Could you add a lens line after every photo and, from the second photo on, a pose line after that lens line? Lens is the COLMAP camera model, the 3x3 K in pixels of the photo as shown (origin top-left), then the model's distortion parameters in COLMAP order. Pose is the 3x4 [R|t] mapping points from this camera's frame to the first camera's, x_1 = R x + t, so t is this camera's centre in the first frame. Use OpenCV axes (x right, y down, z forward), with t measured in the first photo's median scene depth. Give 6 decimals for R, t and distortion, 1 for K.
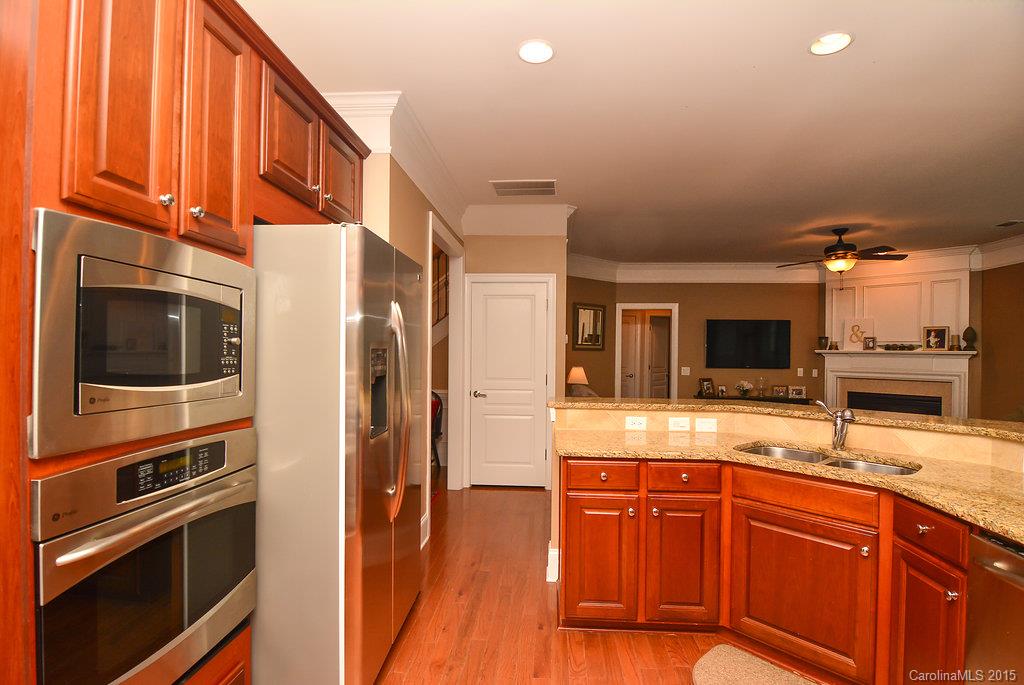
lens RADIAL K [[510.4, 0, 516.3], [0, 510.4, 348.8], [0, 0, 1]] dist [0.005827, -0.000705]
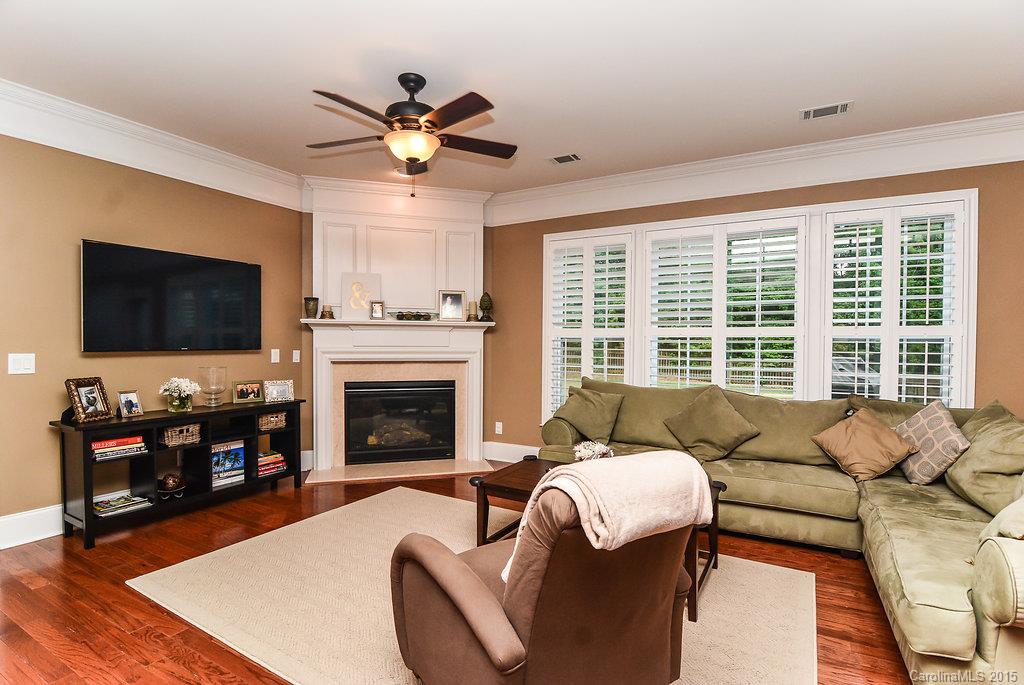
lens RADIAL K [[510.4, 0, 510.5], [0, 510.4, 342.7], [0, 0, 1]] dist [0.005827, -0.000705]
pose [[0.457264, -0.010879, 0.889265, 0.165798], [-0.007242, 0.999846, 0.015956, 0.020385], [-0.889302, -0.013736, 0.457115, 0.522599]]
